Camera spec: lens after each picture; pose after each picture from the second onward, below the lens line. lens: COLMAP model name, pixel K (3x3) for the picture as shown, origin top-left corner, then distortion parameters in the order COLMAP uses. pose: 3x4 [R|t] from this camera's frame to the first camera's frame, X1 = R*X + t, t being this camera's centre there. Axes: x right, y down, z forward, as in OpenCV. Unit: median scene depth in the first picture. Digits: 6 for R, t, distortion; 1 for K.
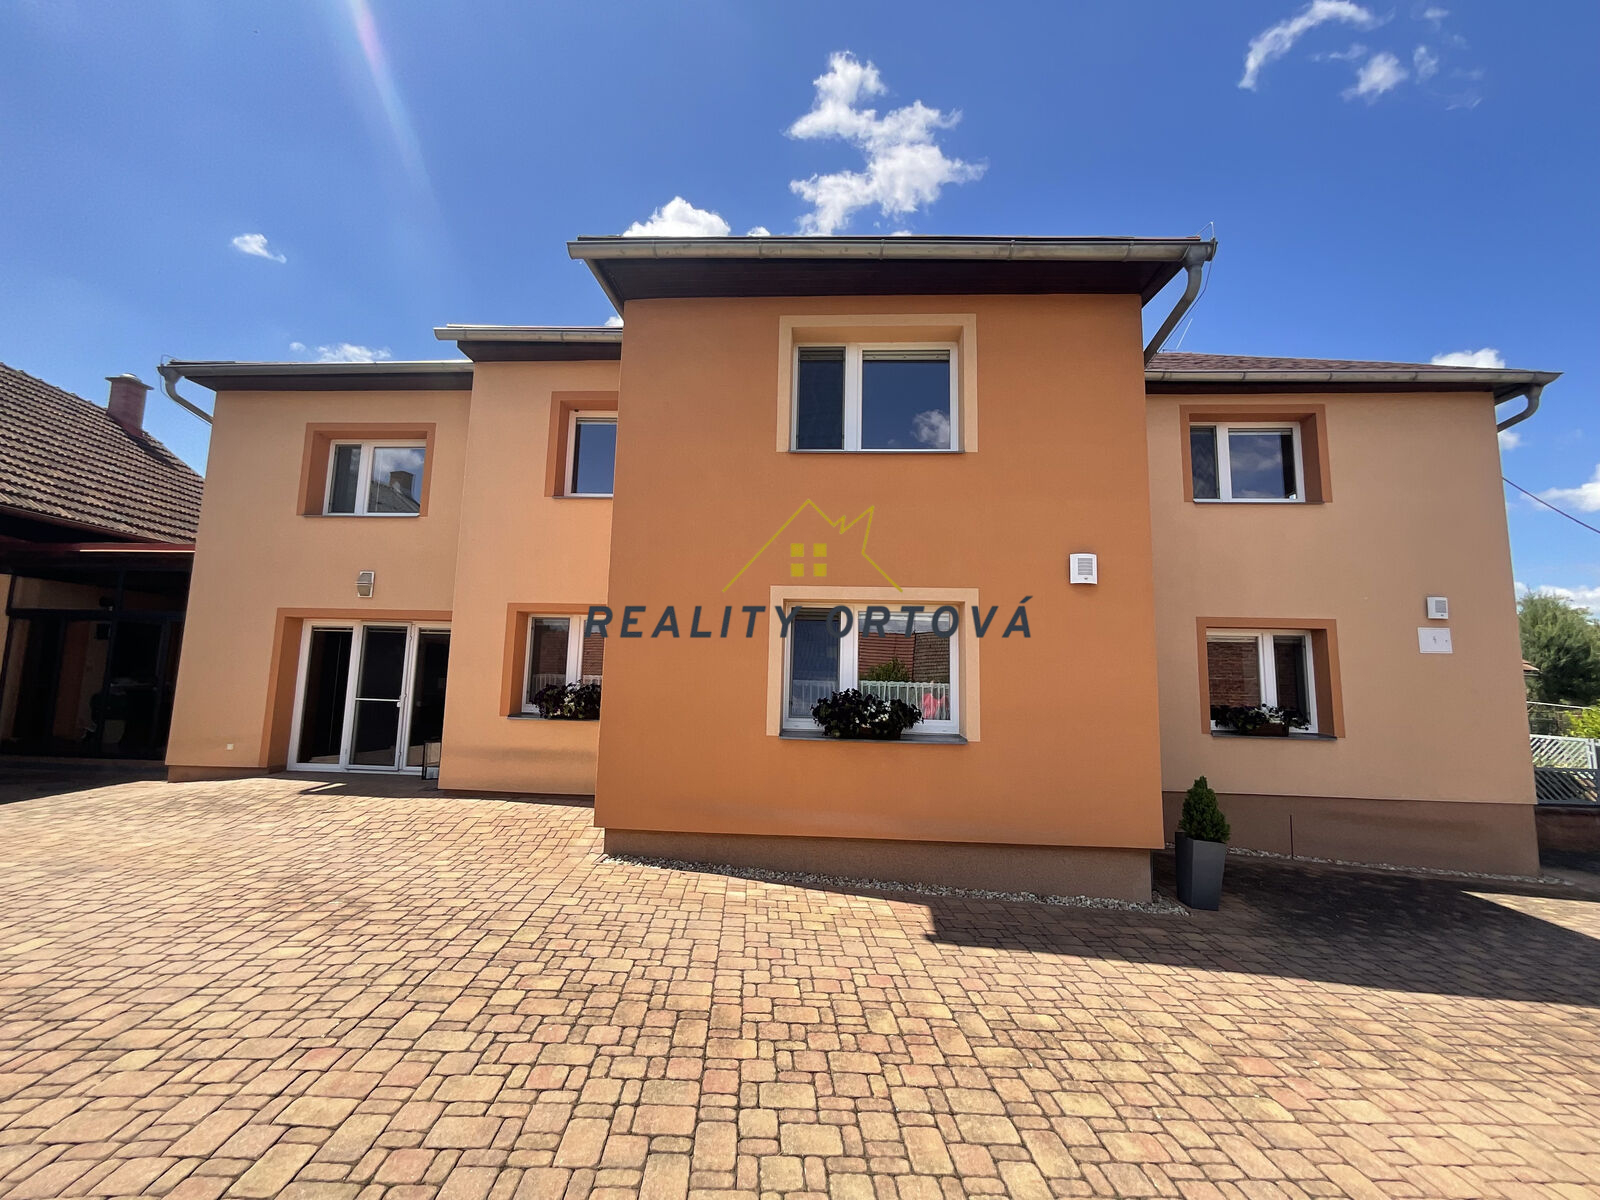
lens RADIAL K [[641.6, 0, 800.0], [0, 641.6, 600.0], [0, 0, 1]] dist [-0.001150, 0.000262]
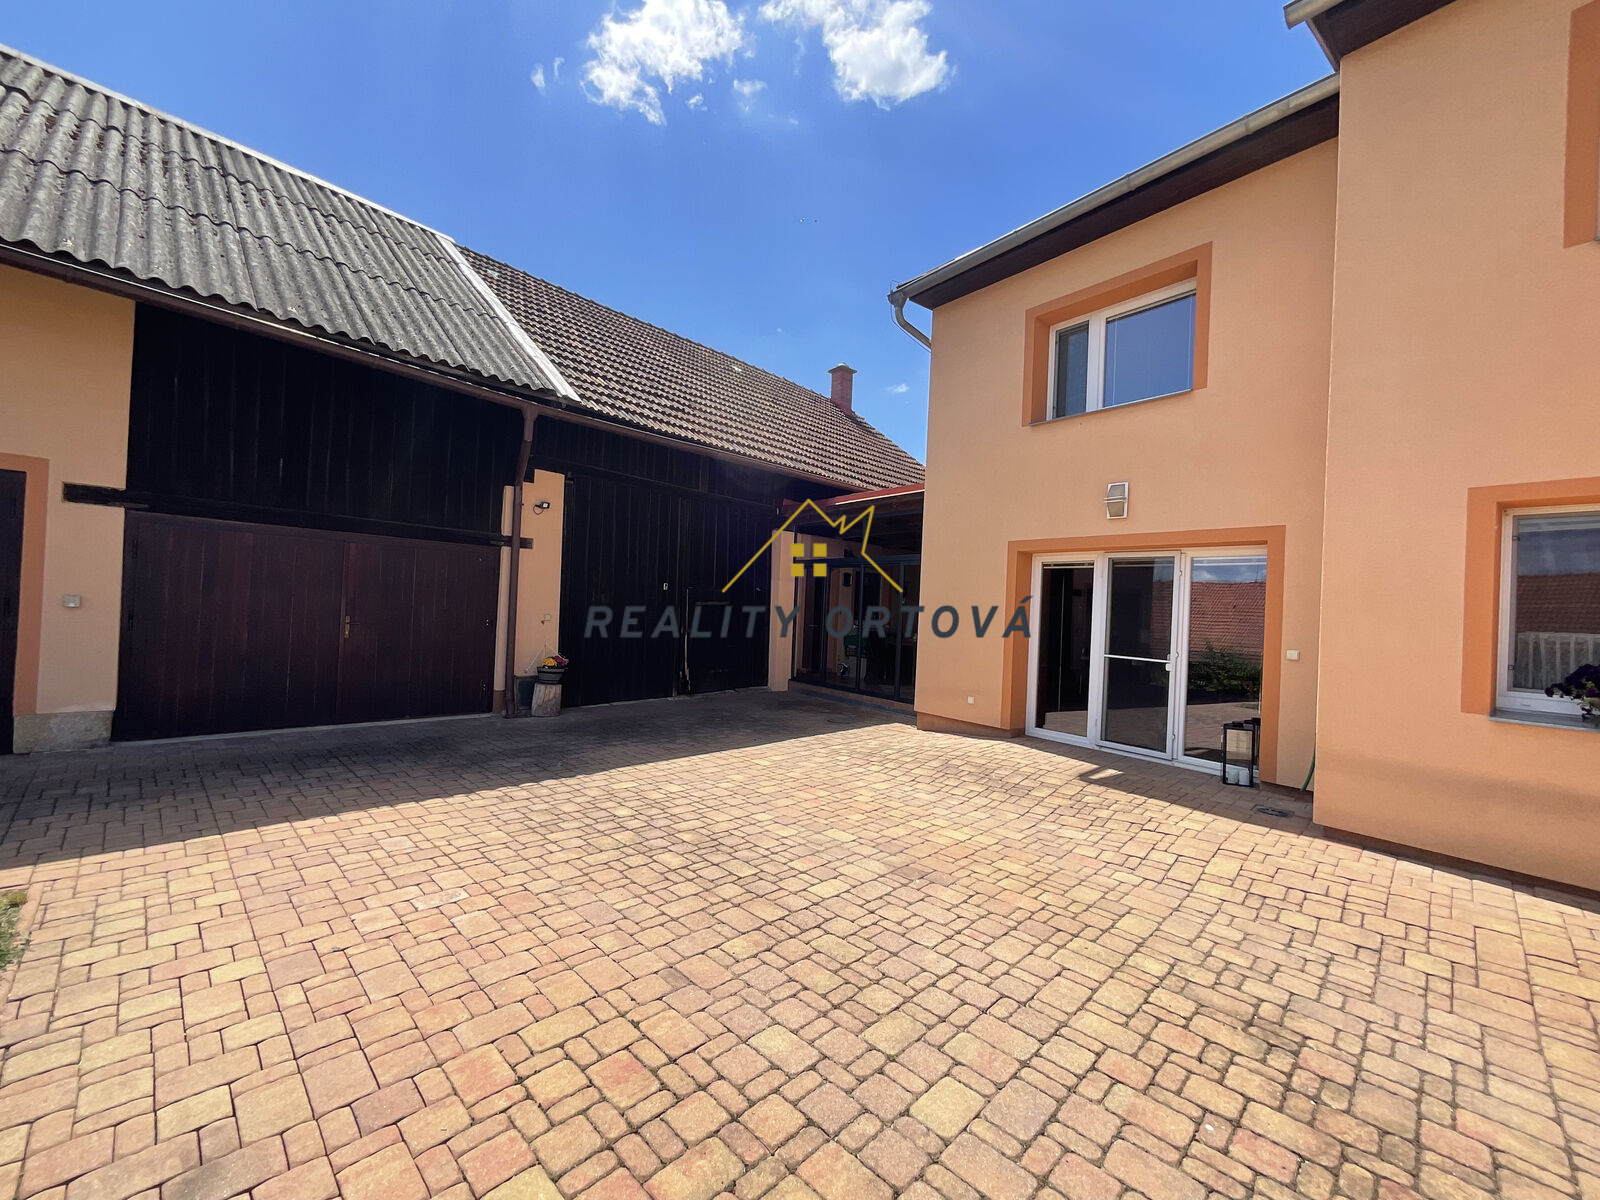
lens RADIAL K [[641.6, 0, 800.0], [0, 641.6, 600.0], [0, 0, 1]] dist [-0.001150, 0.000262]
pose [[0.658547, 0.001969, -0.752537, -0.361601], [0.050713, 0.997607, 0.046990, 0.035106], [0.750828, -0.069108, 0.656872, 0.238239]]
